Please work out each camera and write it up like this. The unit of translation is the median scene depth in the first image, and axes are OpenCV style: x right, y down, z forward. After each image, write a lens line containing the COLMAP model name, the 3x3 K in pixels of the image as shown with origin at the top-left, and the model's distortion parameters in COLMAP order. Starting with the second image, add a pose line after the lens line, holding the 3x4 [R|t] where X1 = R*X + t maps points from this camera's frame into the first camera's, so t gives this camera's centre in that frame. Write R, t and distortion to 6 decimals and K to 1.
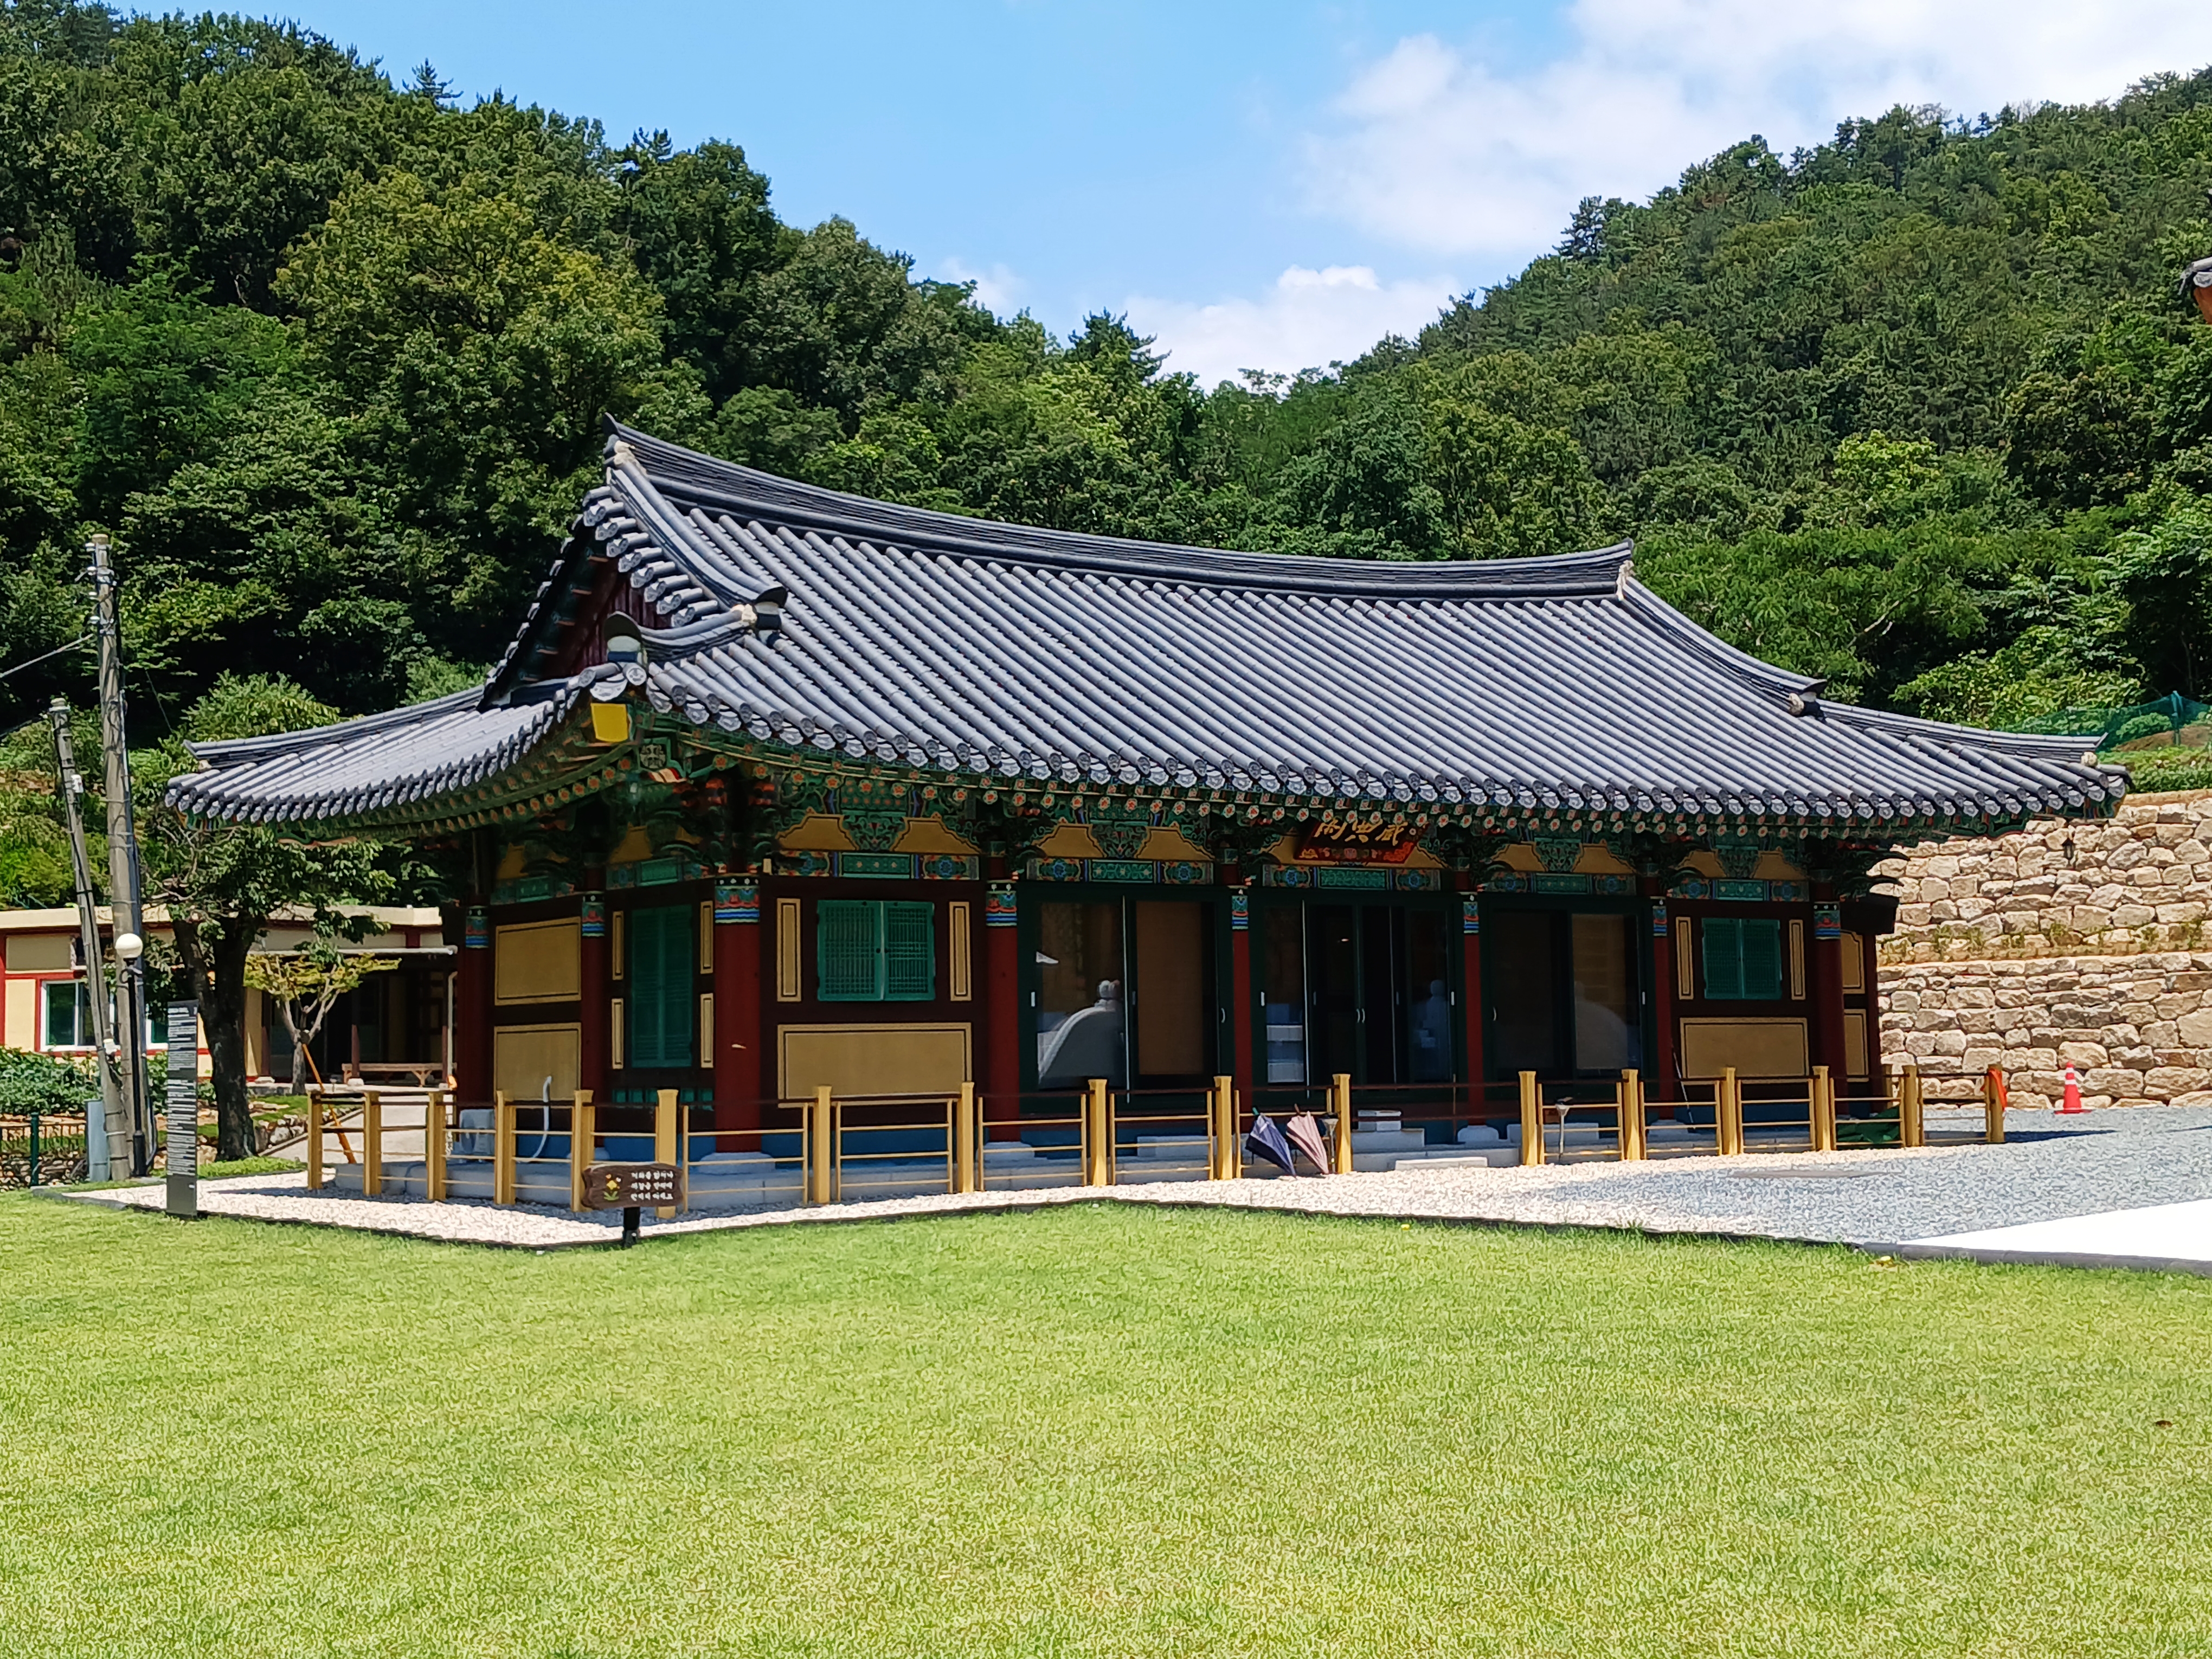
lens RADIAL K [[2902.2, 0, 1102.5], [0, 2902.2, 857.2], [0, 0, 1]] dist [0.301322, -1.096609]
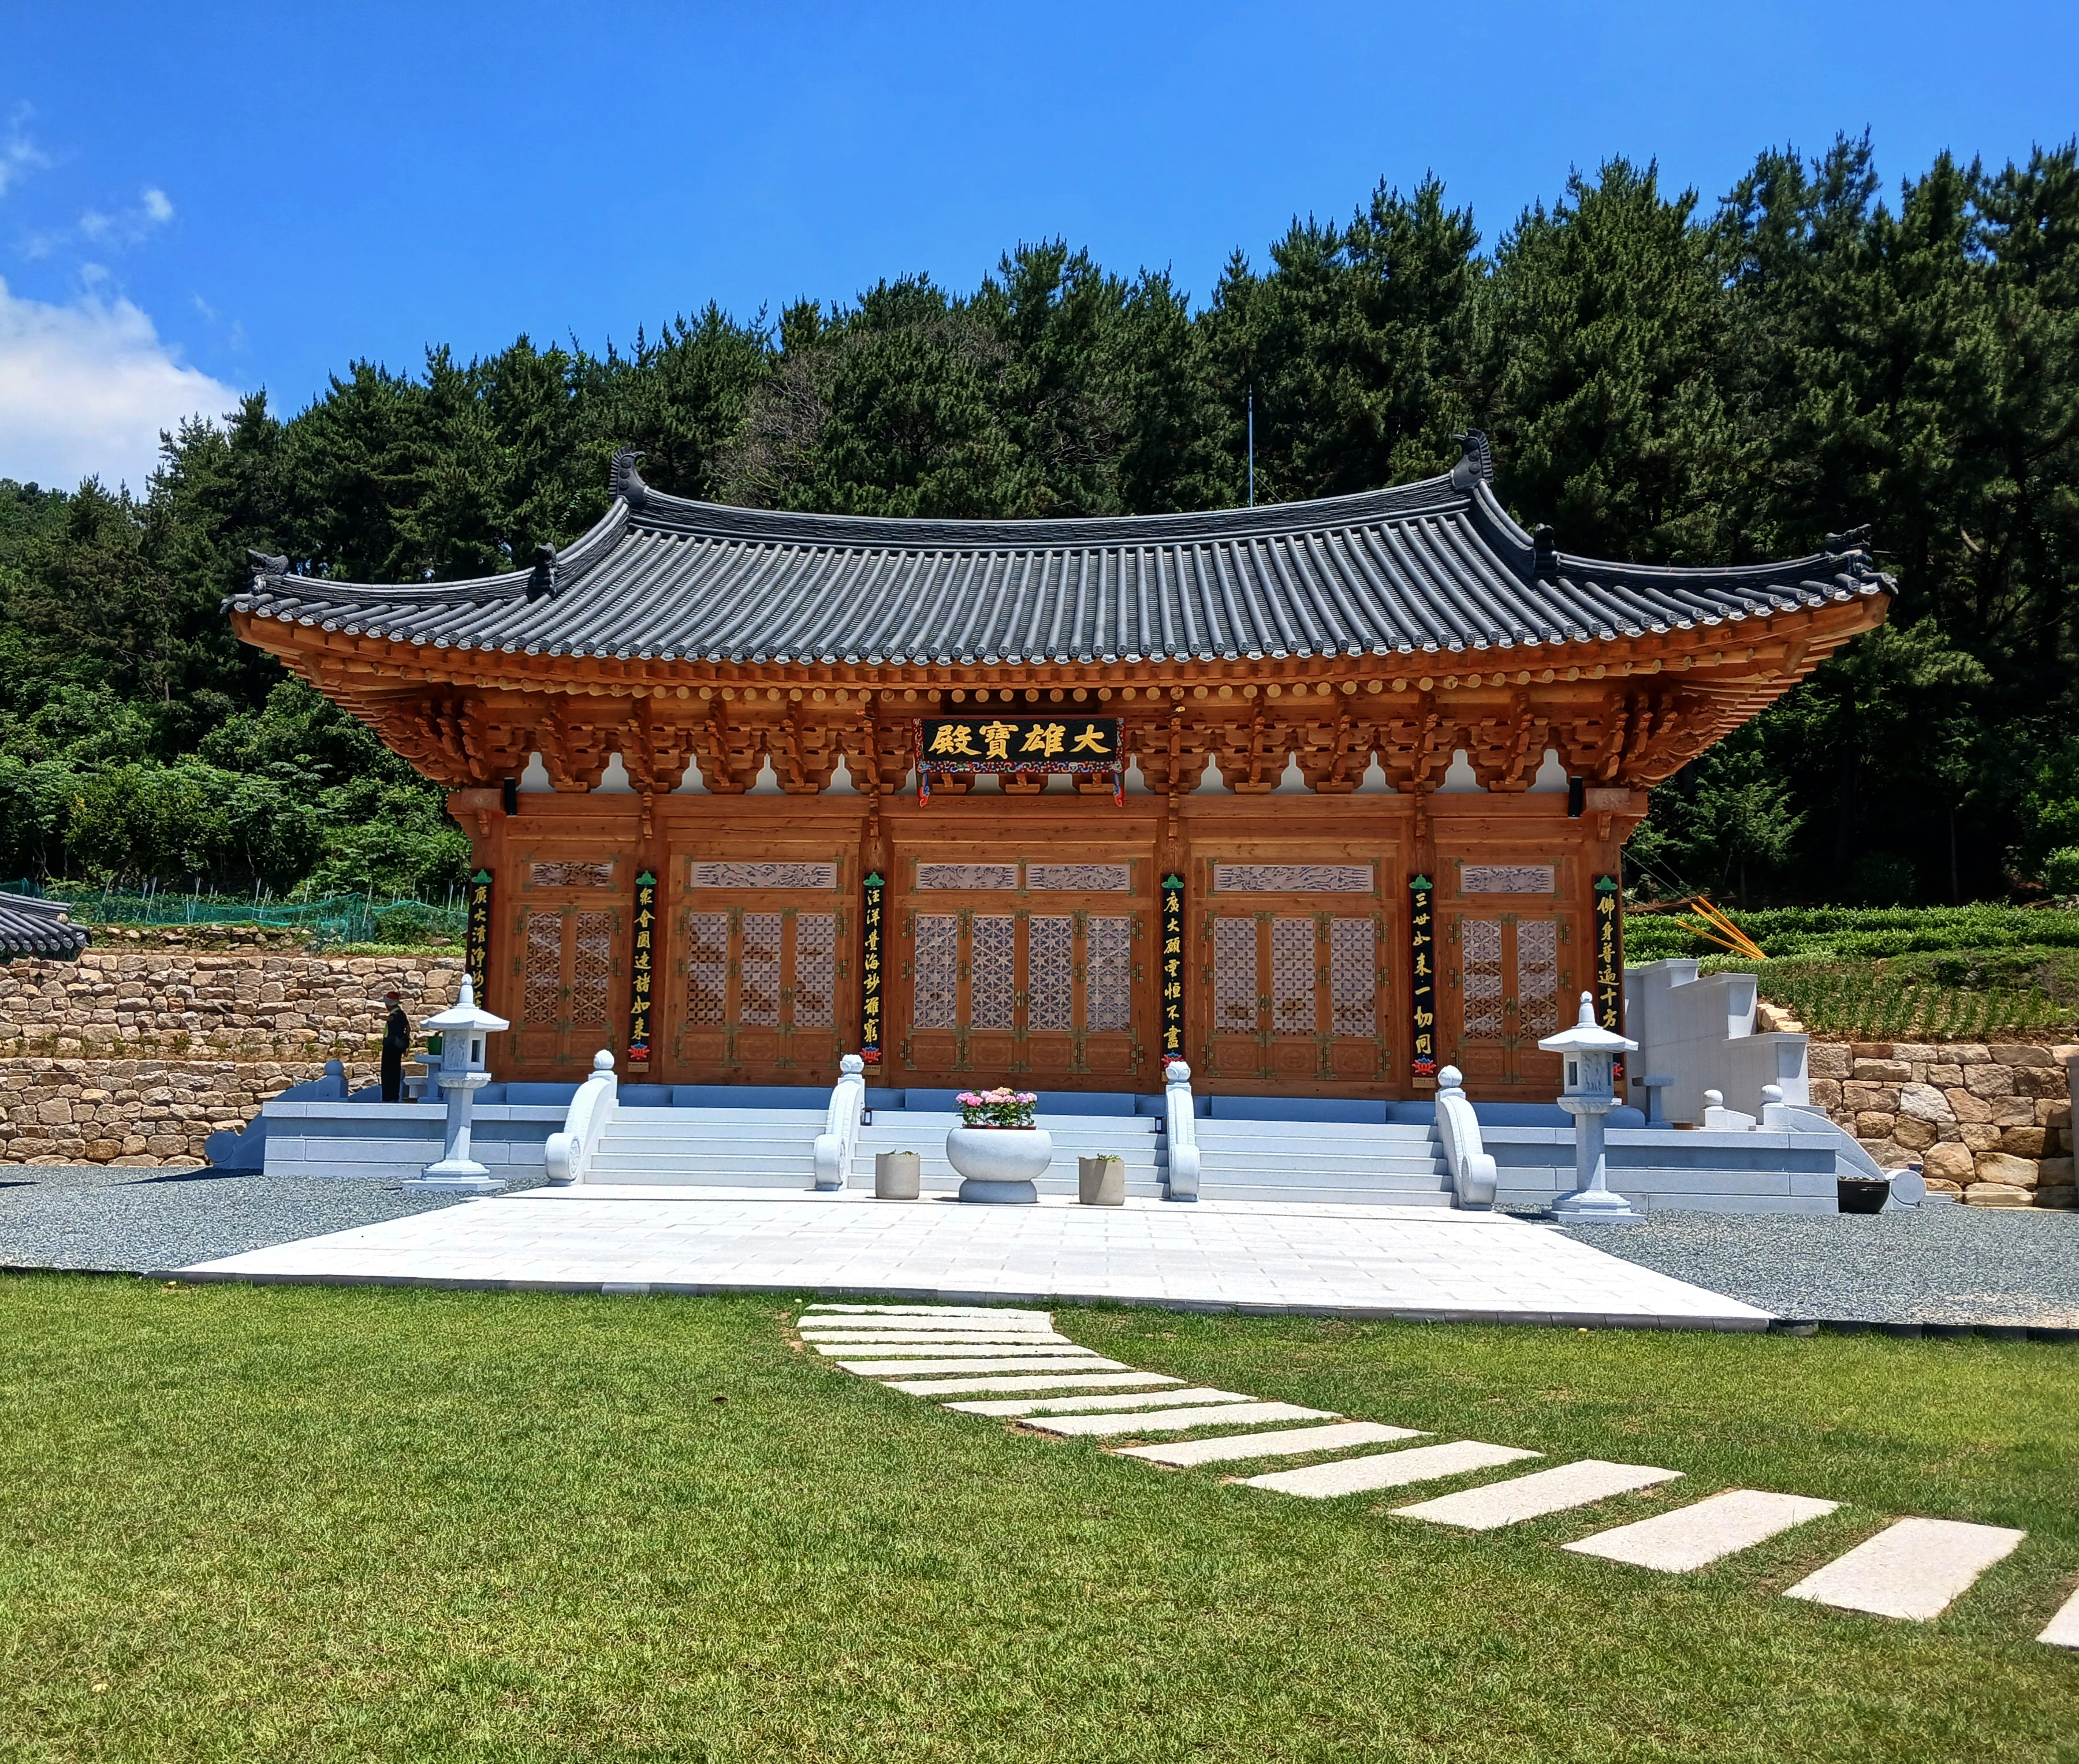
lens RADIAL K [[1826.2, 0, 921.5], [0, 1826.2, 880.5], [0, 0, 1]] dist [0.175350, -0.416228]
pose [[0.637023, 0.134723, 0.758980, -0.060949], [-0.083093, 0.990873, -0.106144, 0.006708], [-0.766353, 0.004551, 0.642403, 0.084409]]
